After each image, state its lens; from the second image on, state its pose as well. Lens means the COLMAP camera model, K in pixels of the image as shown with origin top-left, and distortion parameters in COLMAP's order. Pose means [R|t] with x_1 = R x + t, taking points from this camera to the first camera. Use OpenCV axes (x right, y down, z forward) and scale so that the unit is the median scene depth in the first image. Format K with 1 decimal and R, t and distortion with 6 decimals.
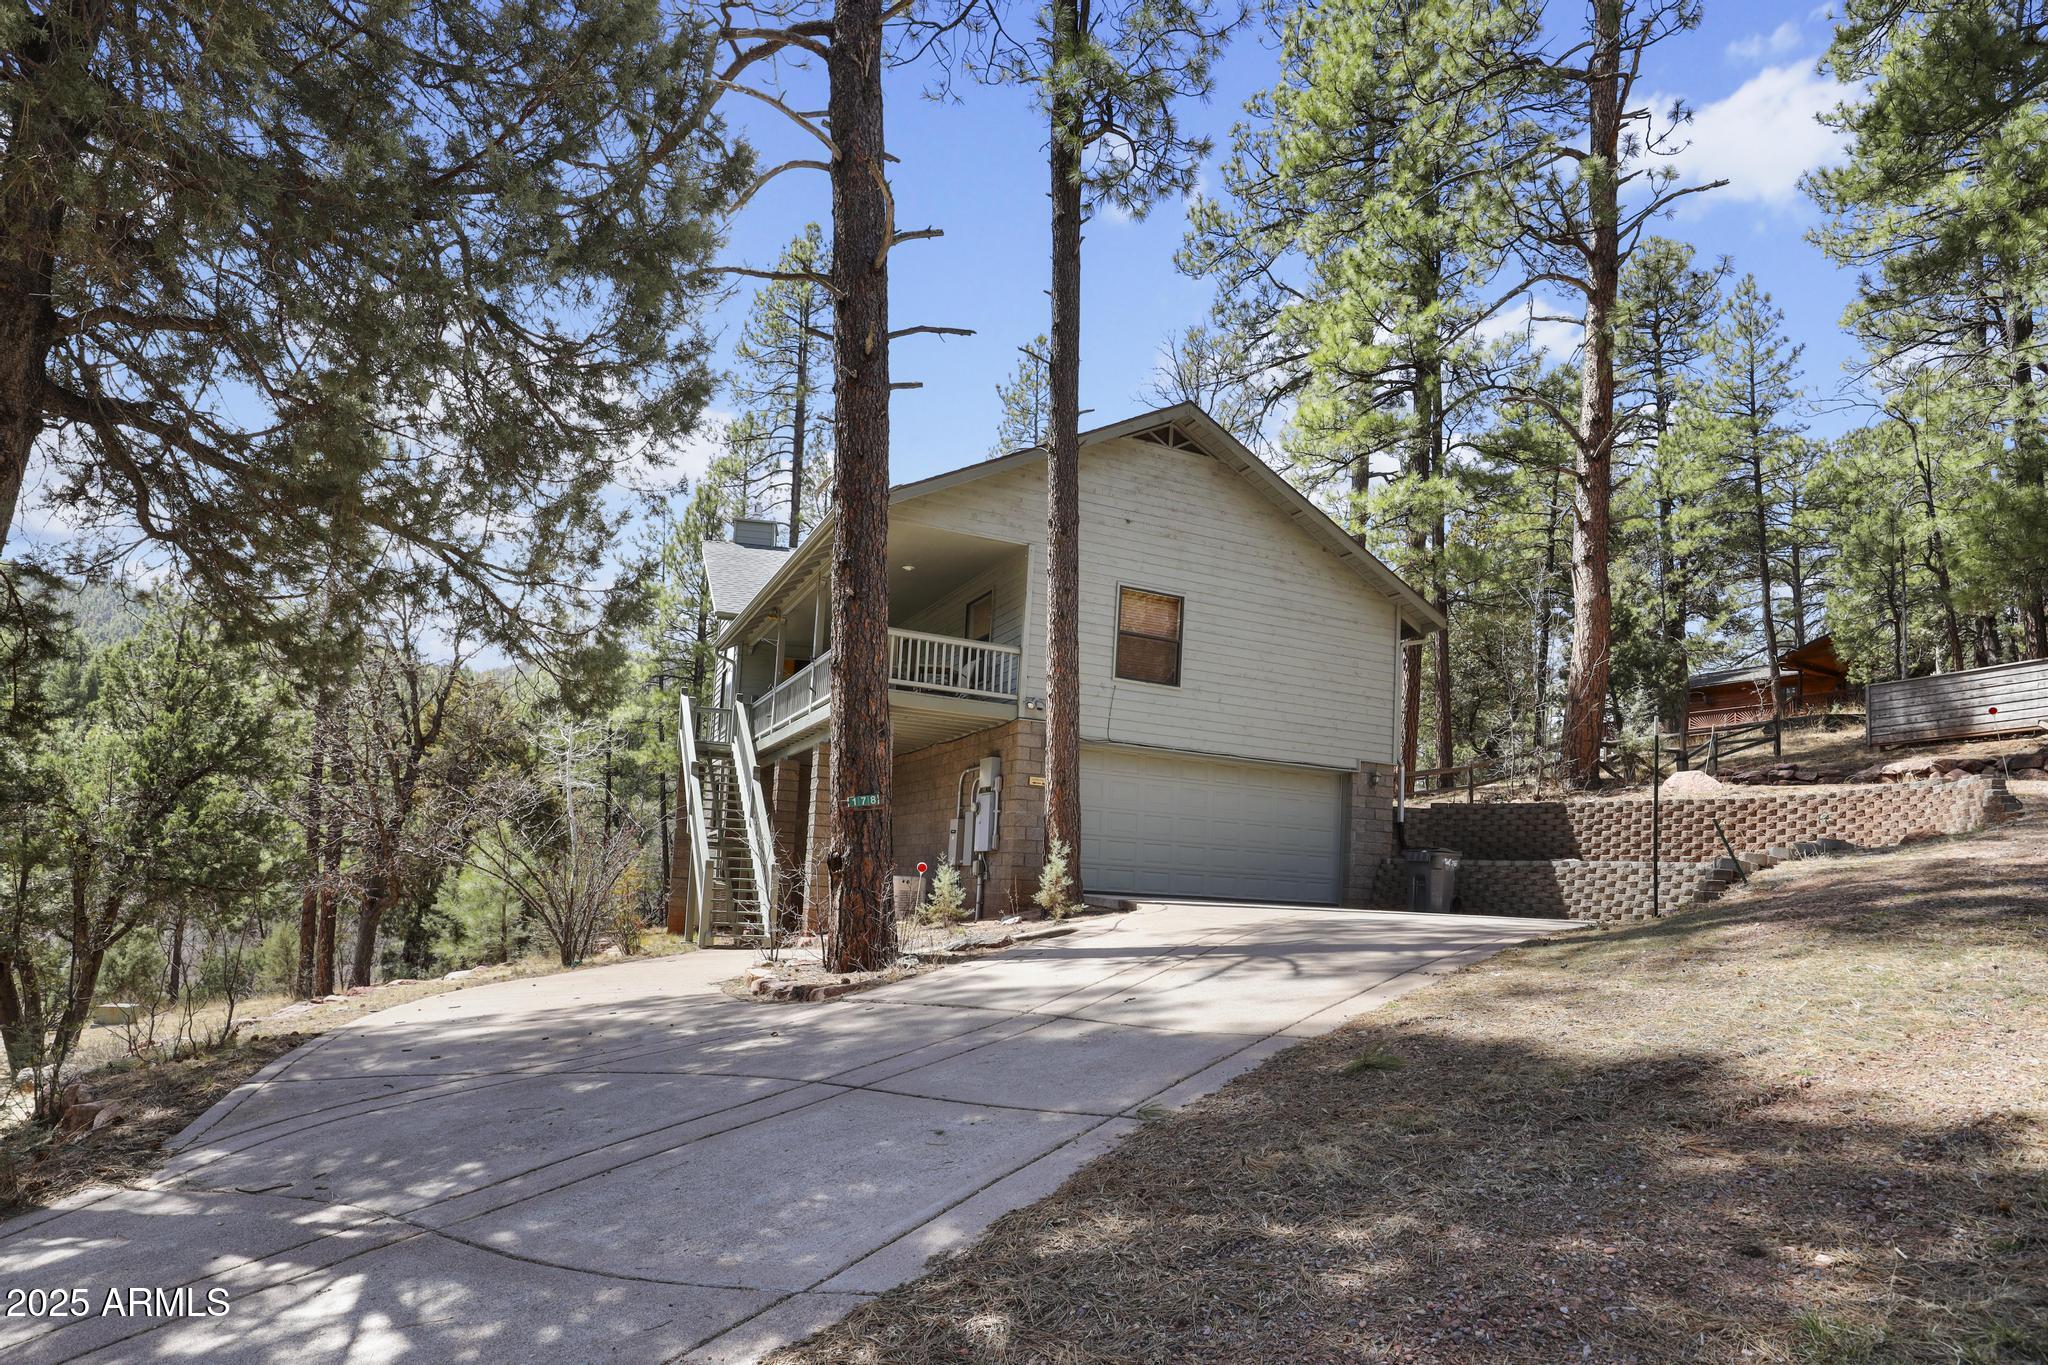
lens RADIAL K [[1139.8, 0, 1014.9], [0, 1139.8, 746.0], [0, 0, 1]] dist [-0.001552, -0.000452]
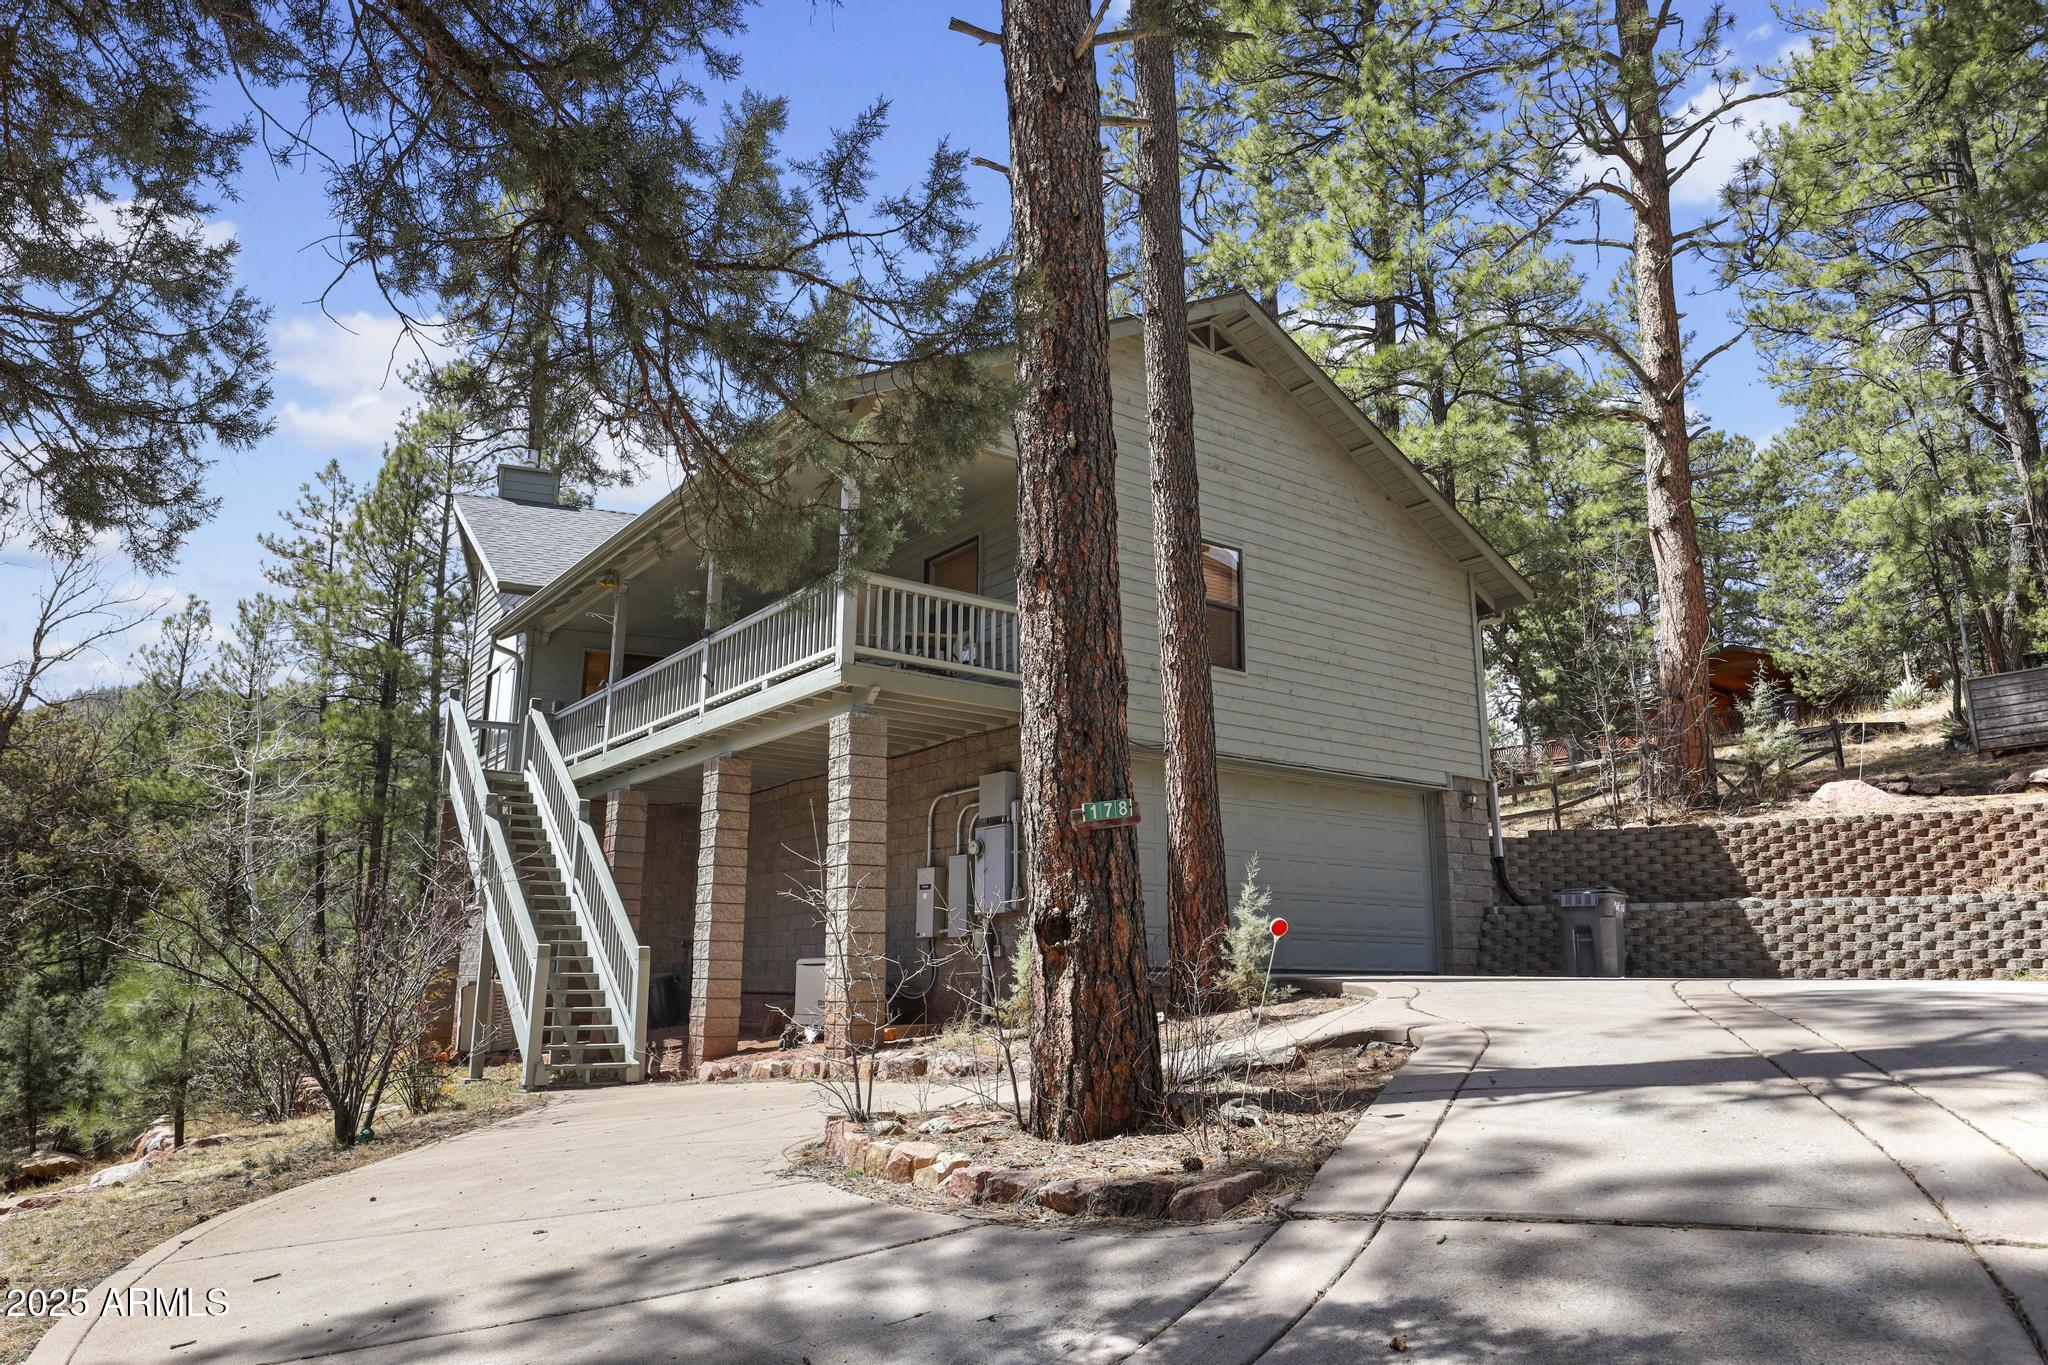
lens RADIAL K [[1291.1, 0, 944.9], [0, 1291.1, 643.3], [0, 0, 1]] dist [0.005441, 0.002865]
pose [[0.979199, 0.007408, 0.202768, -0.202785], [0.017693, 0.992409, -0.121698, 0.025703], [-0.202130, 0.122754, 0.971635, 0.242410]]
